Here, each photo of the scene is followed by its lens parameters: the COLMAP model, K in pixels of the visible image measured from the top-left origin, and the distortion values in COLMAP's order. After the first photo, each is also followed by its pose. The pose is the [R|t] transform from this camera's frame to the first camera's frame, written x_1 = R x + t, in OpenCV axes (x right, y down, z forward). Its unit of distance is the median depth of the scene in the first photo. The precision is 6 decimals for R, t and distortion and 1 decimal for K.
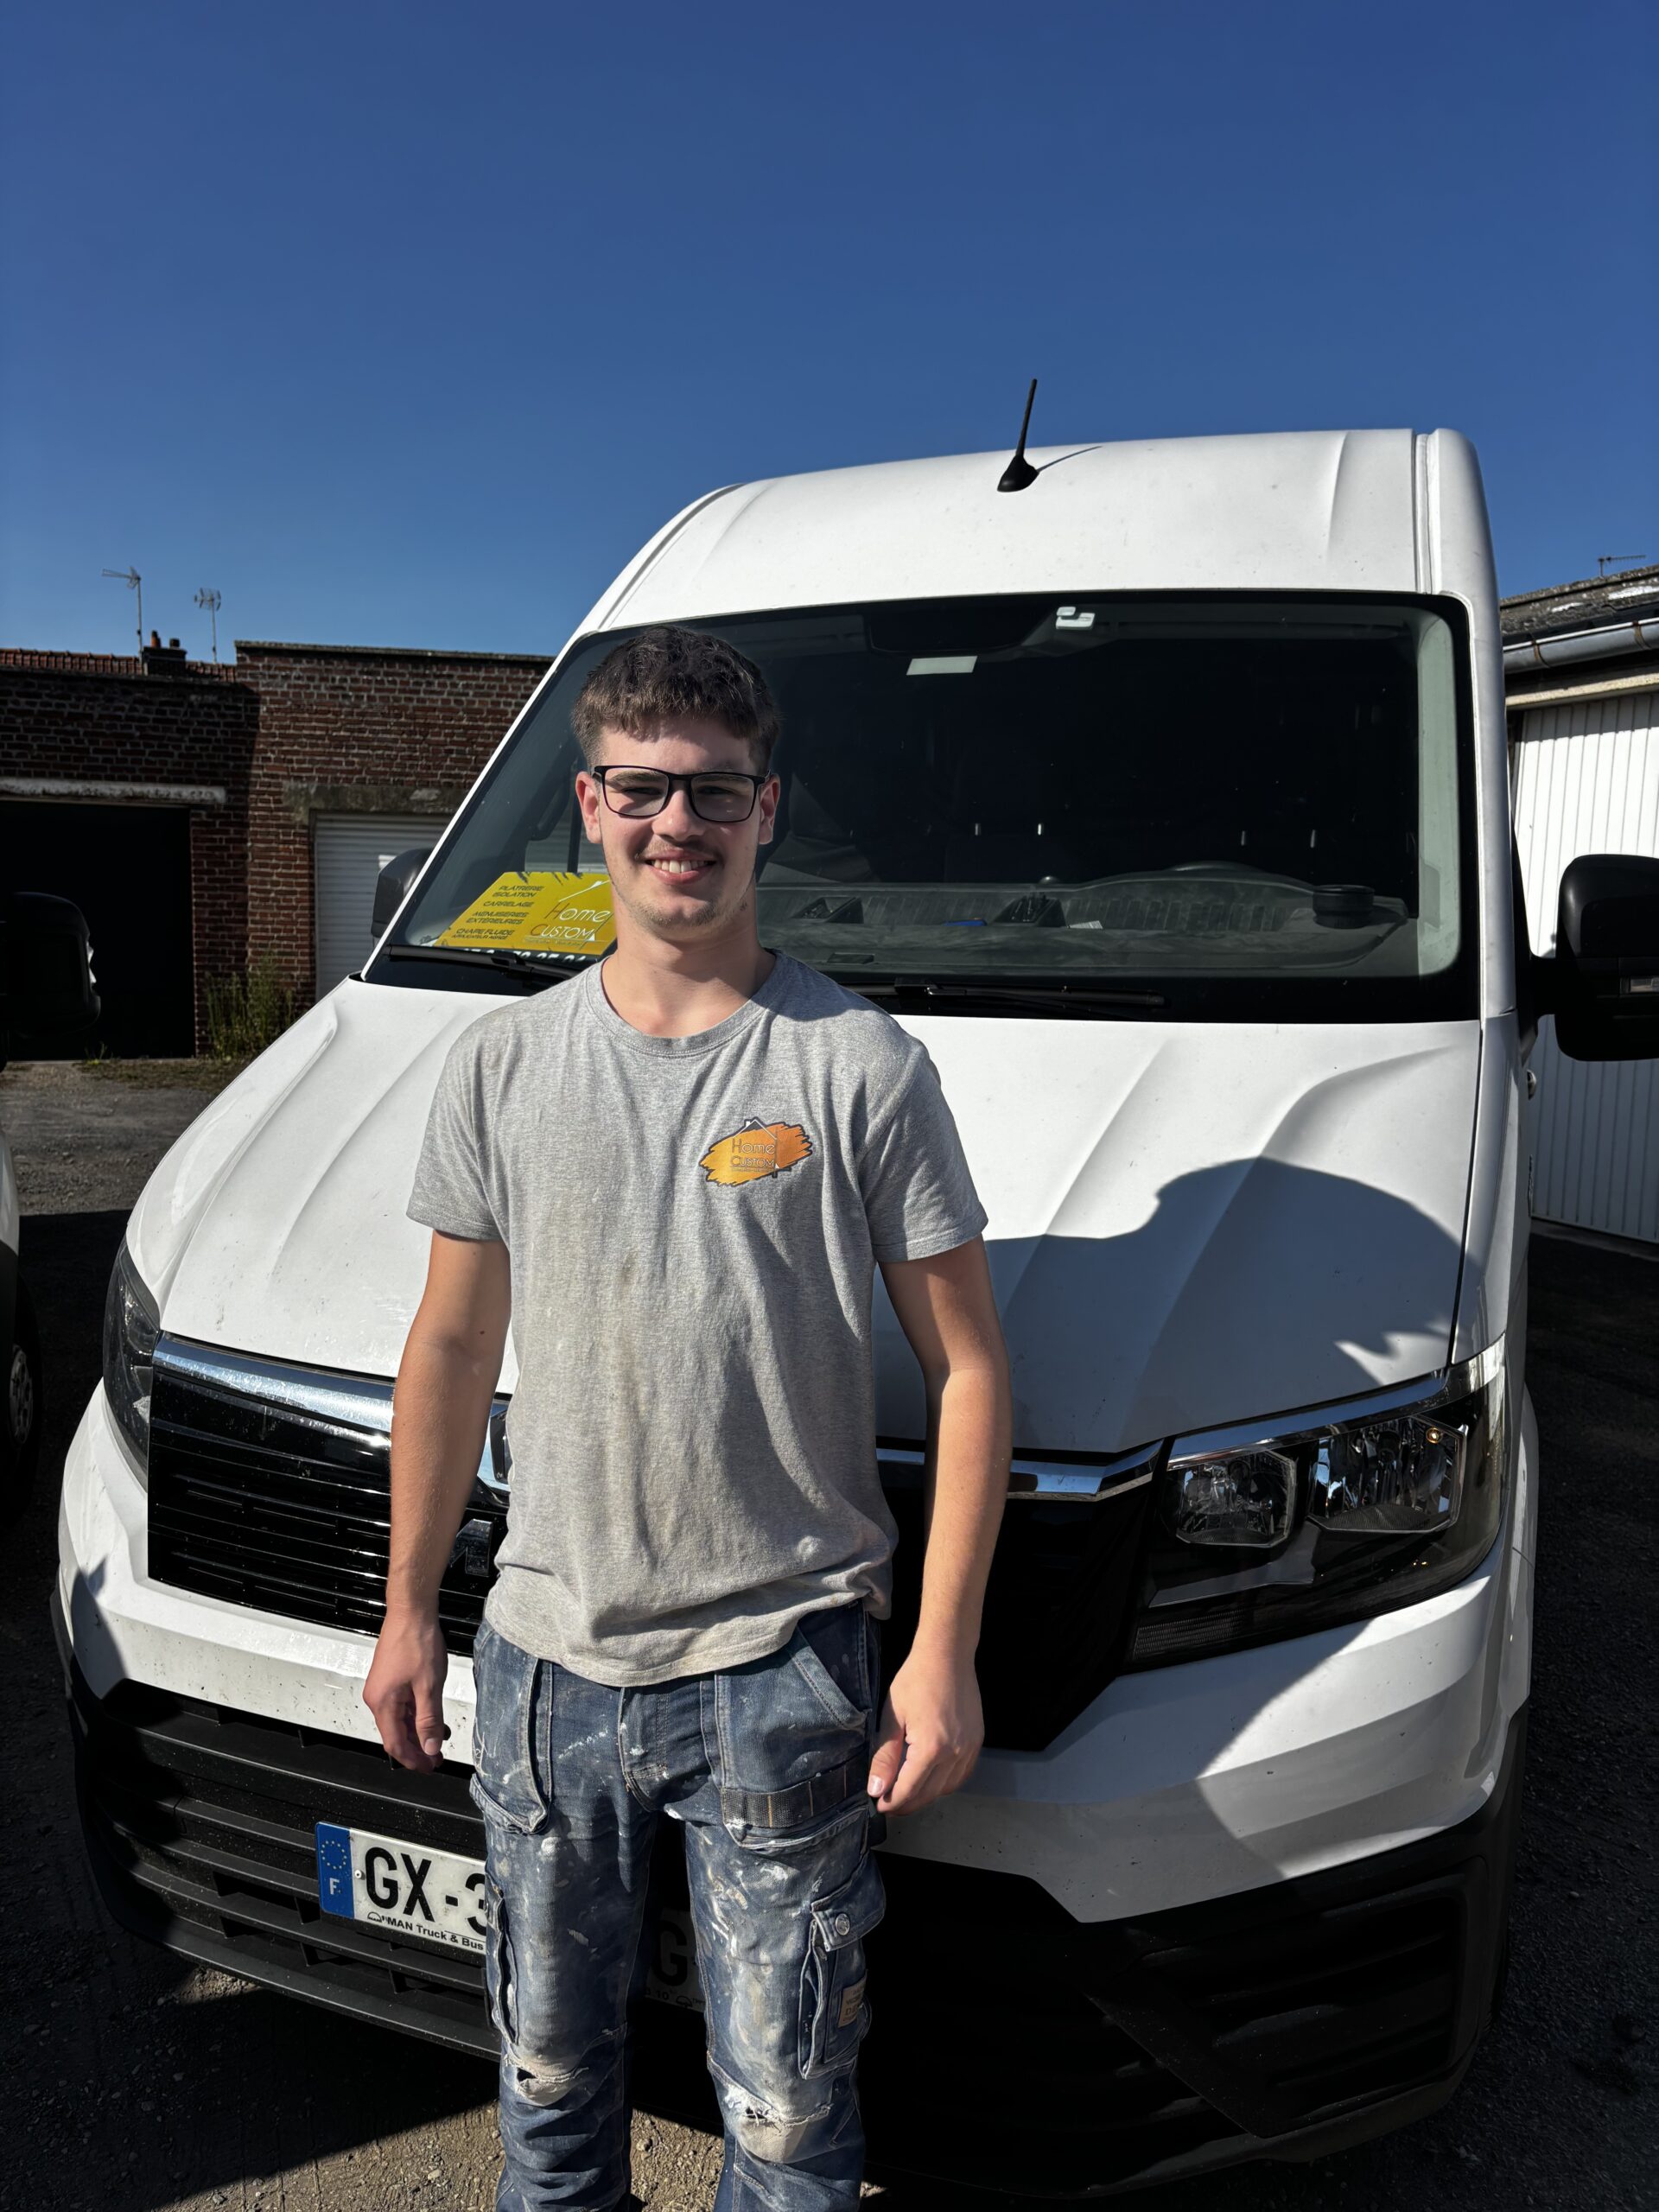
lens RADIAL K [[1686.7, 0, 836.7], [0, 1686.7, 1118.4], [0, 0, 1]] dist [0.027086, -0.027231]
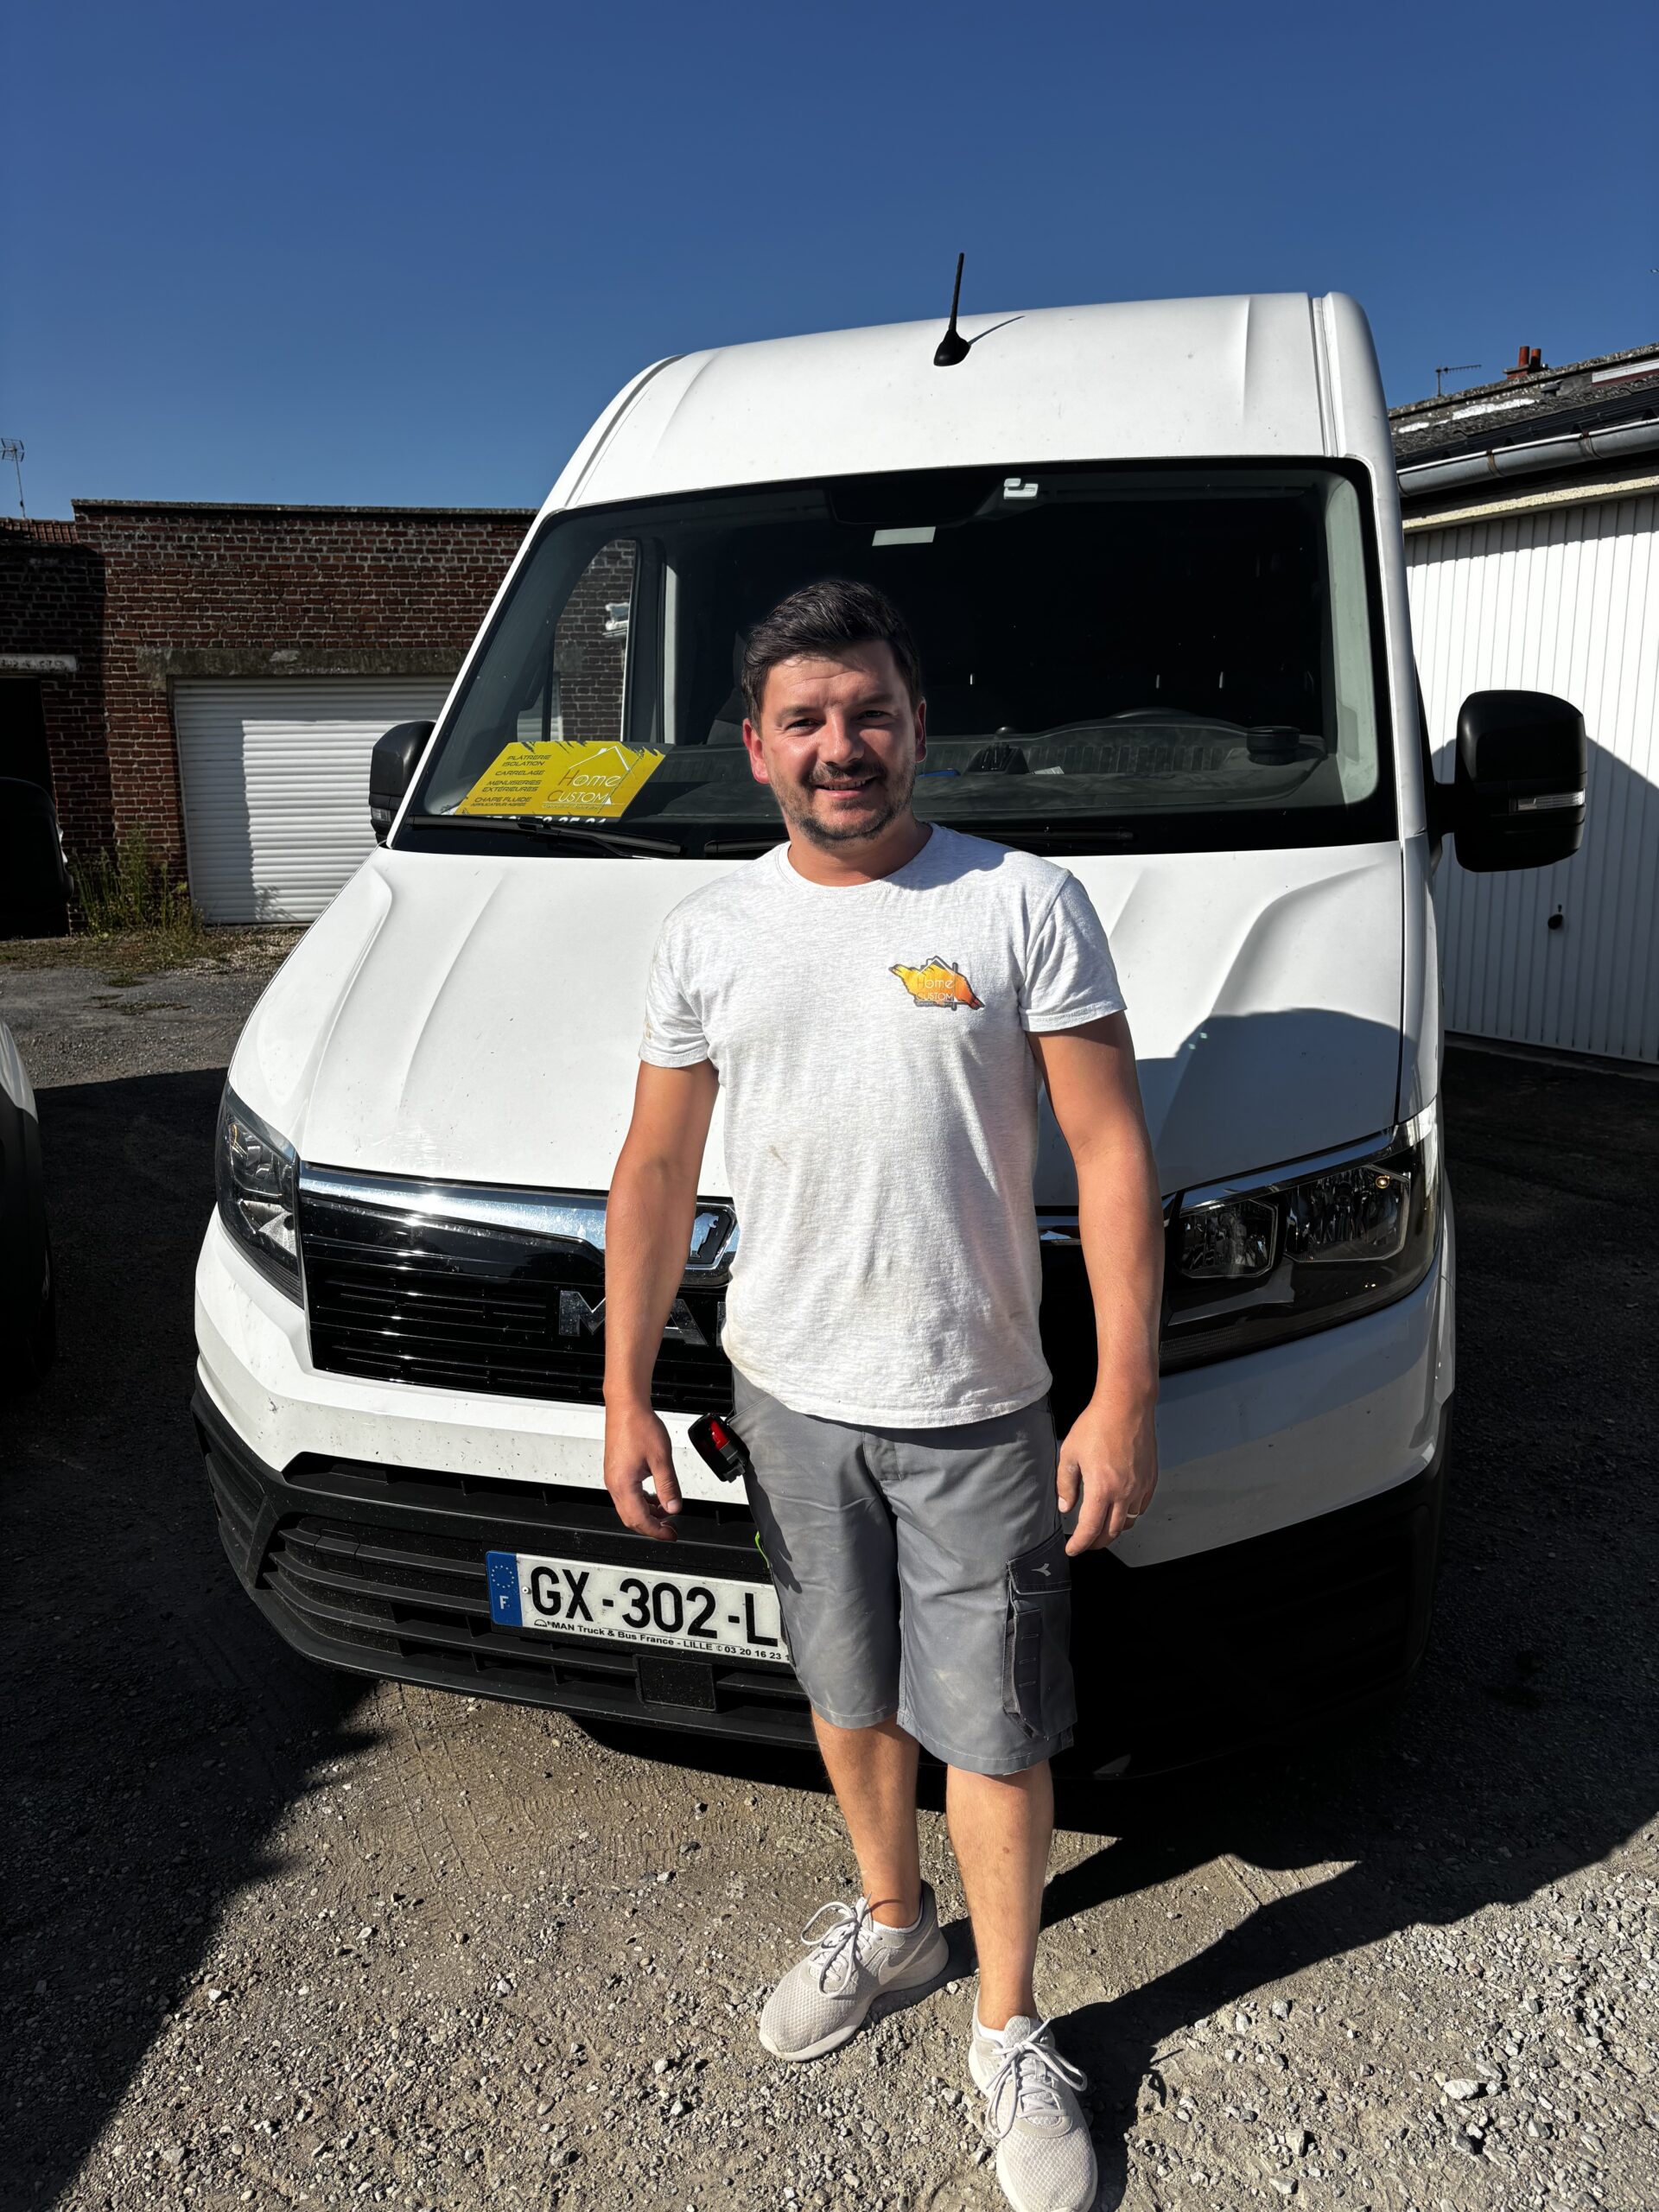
lens RADIAL K [[1684.7, 0, 810.1], [0, 1684.7, 1119.4], [0, 0, 1]] dist [0.031933, -0.039524]
pose [[0.996510, -0.054474, 0.063256, -0.070498], [0.048538, 0.994589, 0.091853, 0.004259], [-0.067917, -0.088462, 0.993761, -0.097556]]
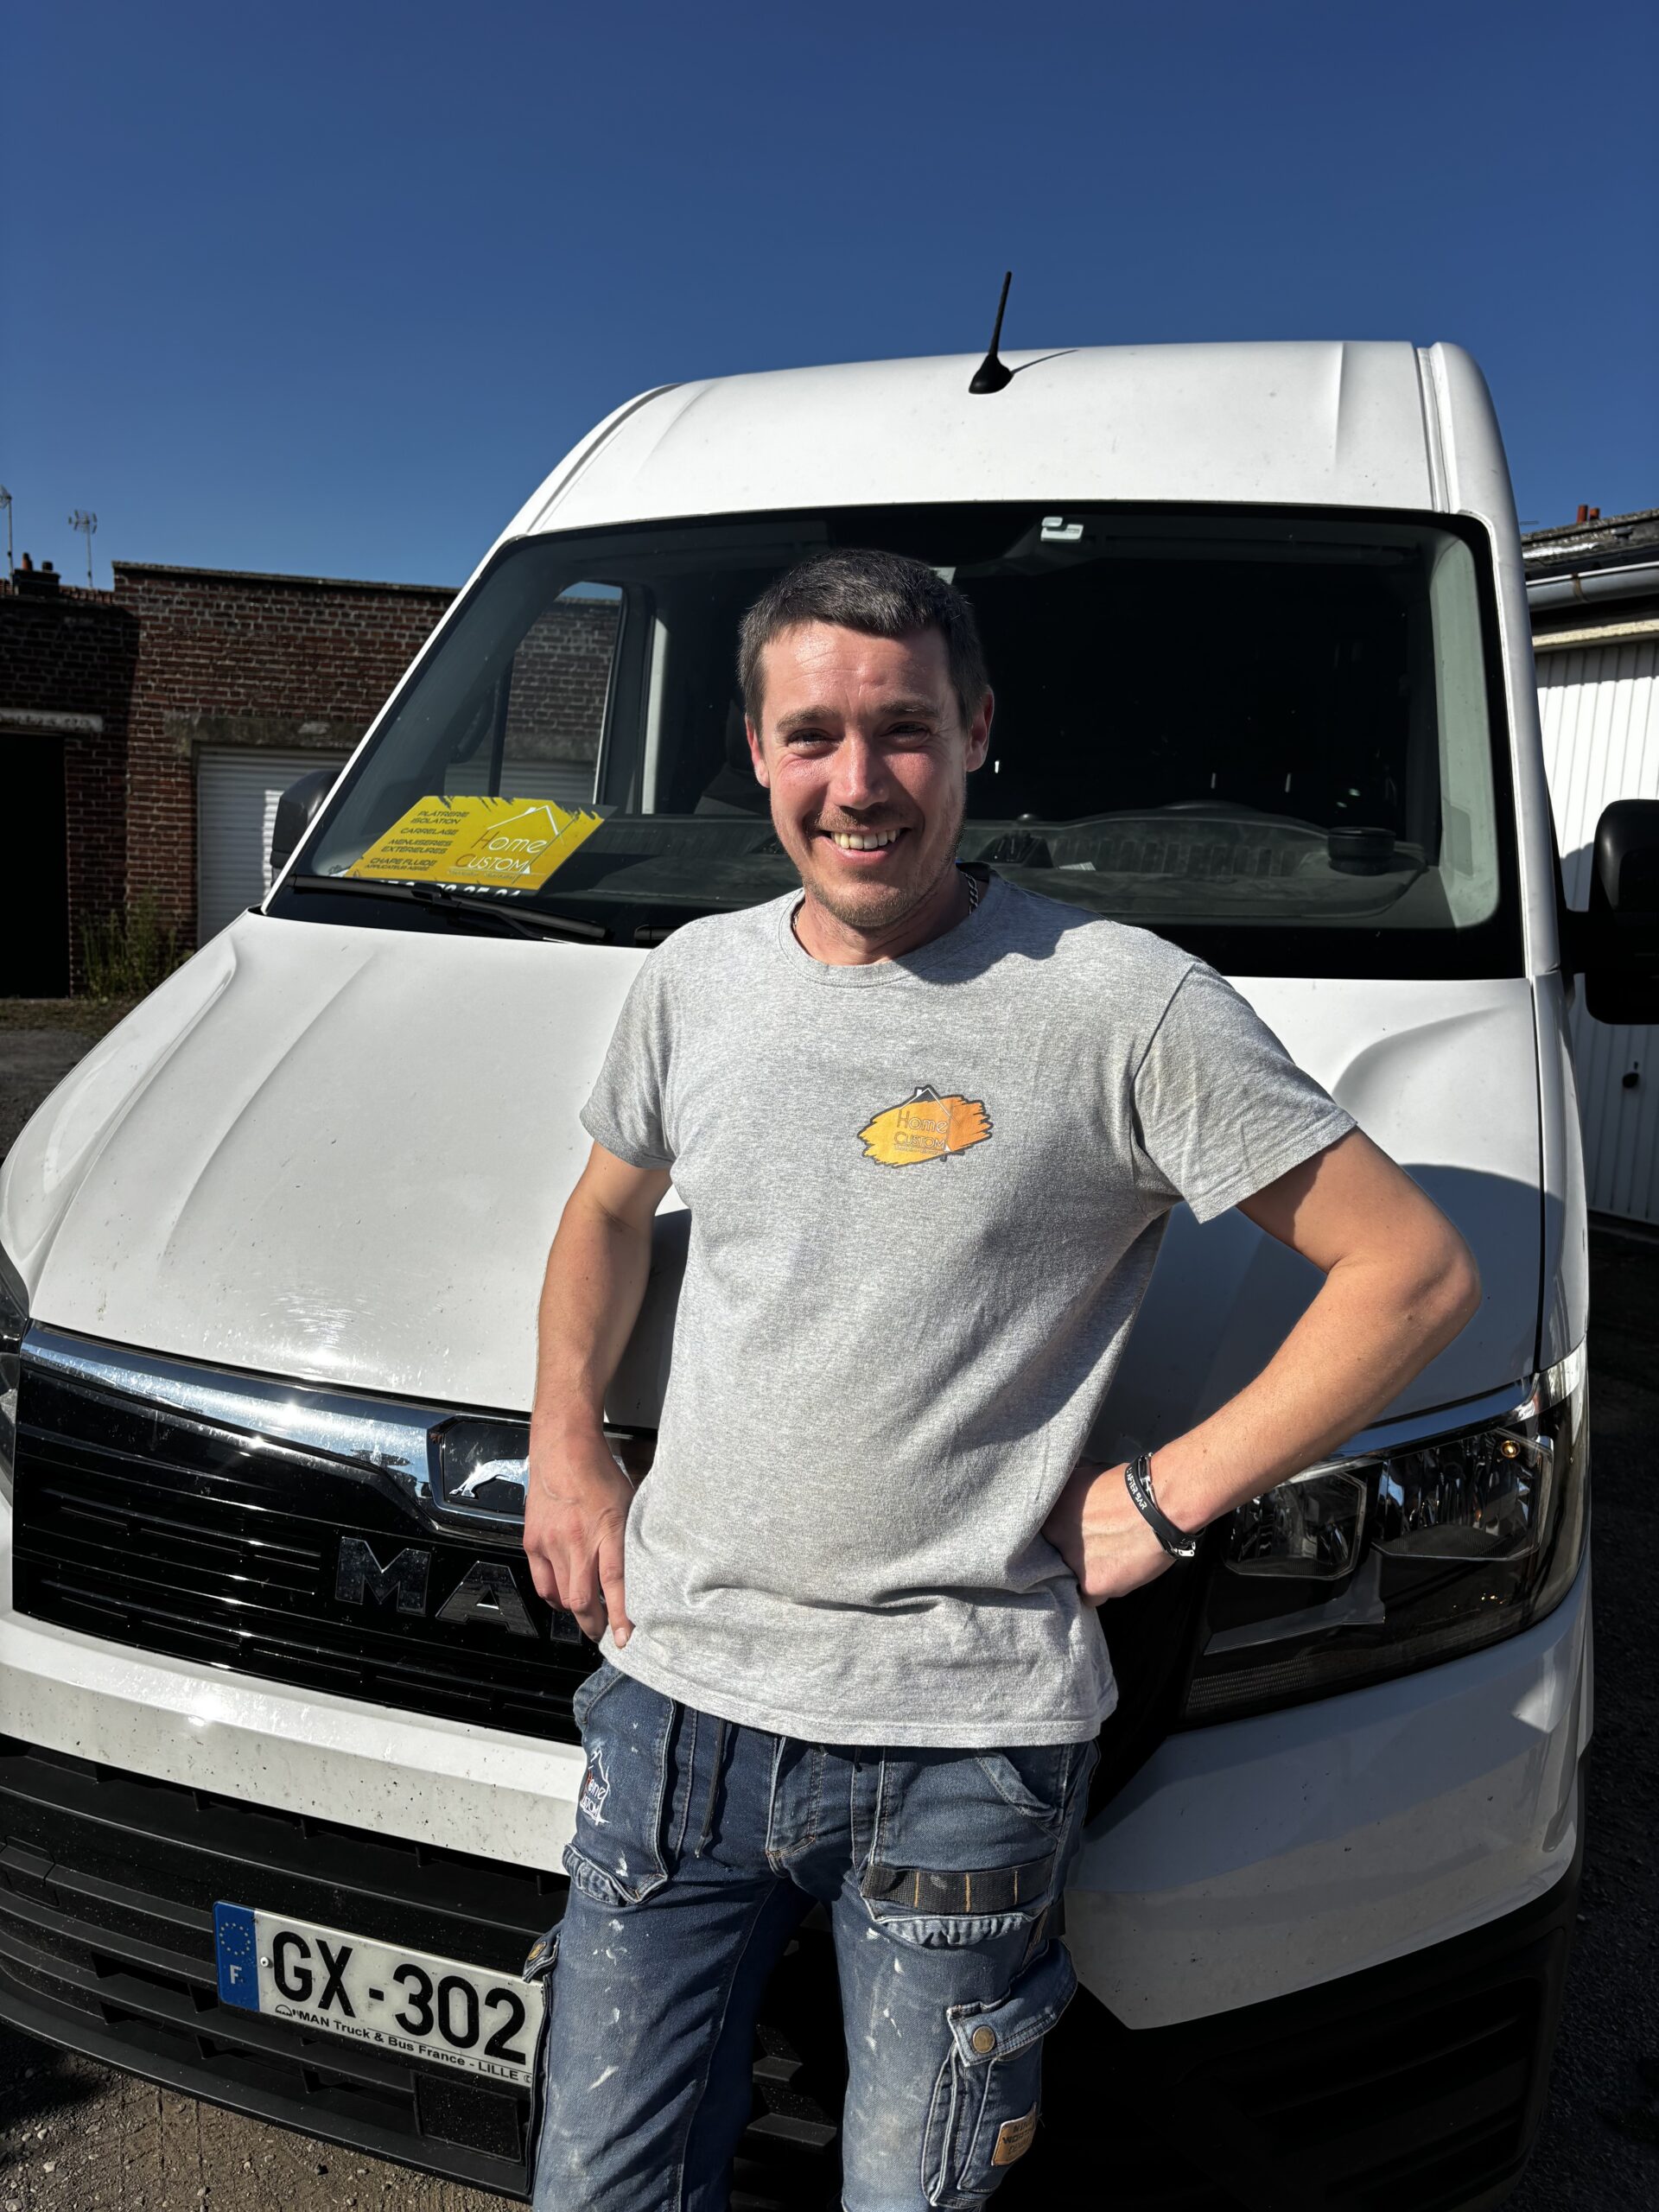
lens RADIAL K [[1688.4, 0, 815.8], [0, 1688.4, 1099.4], [0, 0, 1]] dist [0.031508, -0.044735]
pose [[0.998543, 0.011432, 0.052730, -0.028721], [-0.012379, 0.999767, 0.017670, -0.002864], [-0.052515, -0.018297, 0.998452, 0.073381]]
